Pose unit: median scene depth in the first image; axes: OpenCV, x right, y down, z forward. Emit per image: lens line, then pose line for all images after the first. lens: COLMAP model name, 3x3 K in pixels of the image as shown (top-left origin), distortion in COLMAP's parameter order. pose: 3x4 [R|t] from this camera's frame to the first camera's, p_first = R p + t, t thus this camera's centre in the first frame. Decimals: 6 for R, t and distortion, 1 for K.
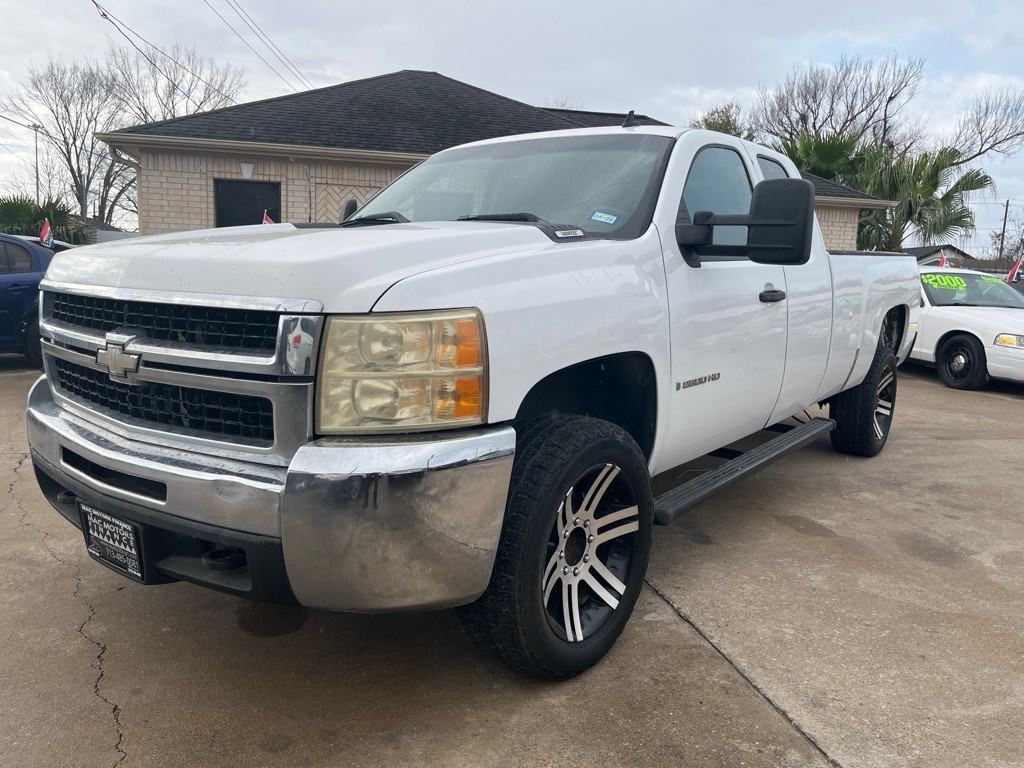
lens RADIAL K [[777.7, 0, 505.8], [0, 777.7, 381.2], [0, 0, 1]] dist [0.069993, -0.101316]
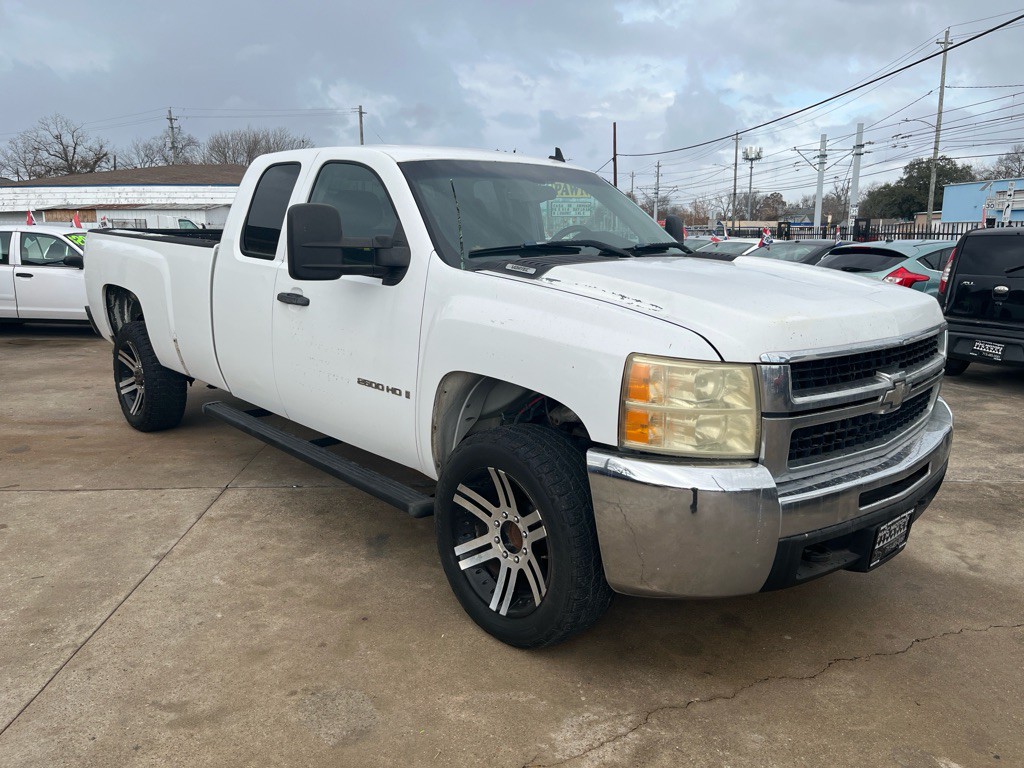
lens RADIAL K [[777.7, 0, 518.2], [0, 777.7, 383.5], [0, 0, 1]] dist [0.069993, -0.101316]
pose [[0.157505, -0.219118, 0.962902, -1.384877], [0.133589, 0.970837, 0.199073, -0.287412], [-0.978441, 0.097278, 0.182183, 1.055834]]
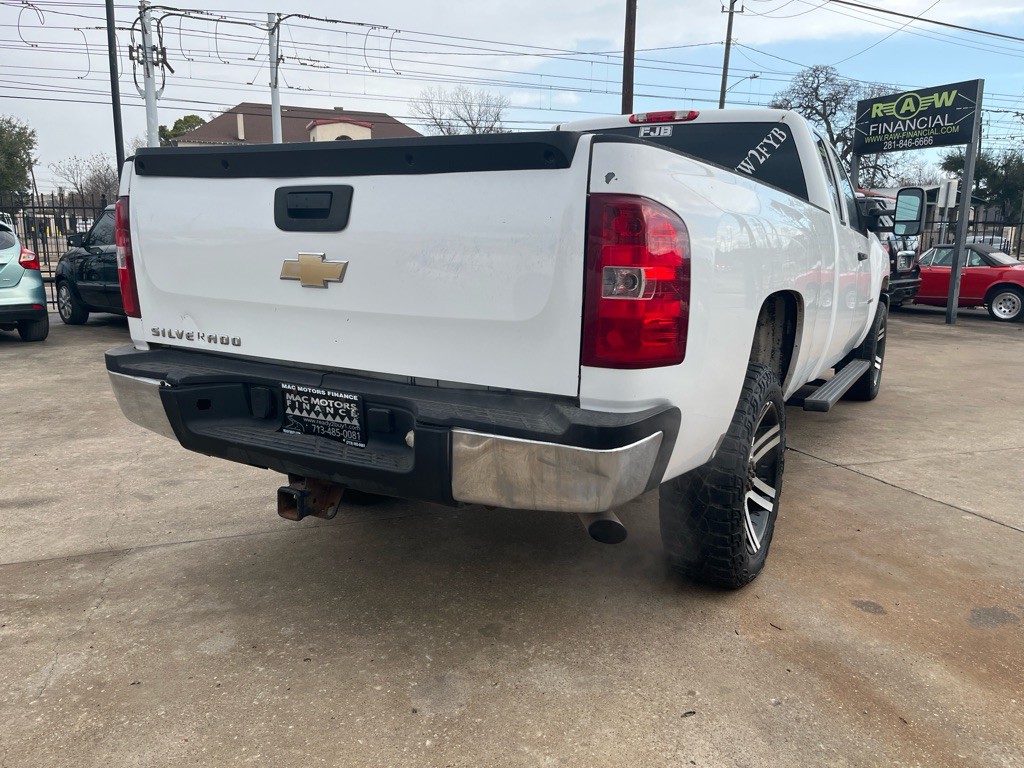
lens RADIAL K [[777.7, 0, 515.6], [0, 777.7, 386.0], [0, 0, 1]] dist [0.069993, -0.101316]
pose [[-0.988921, -0.021629, -0.146857, 0.857536], [-0.067935, 0.945586, 0.318200, -0.436290], [0.131983, 0.324651, -0.936580, 3.242870]]
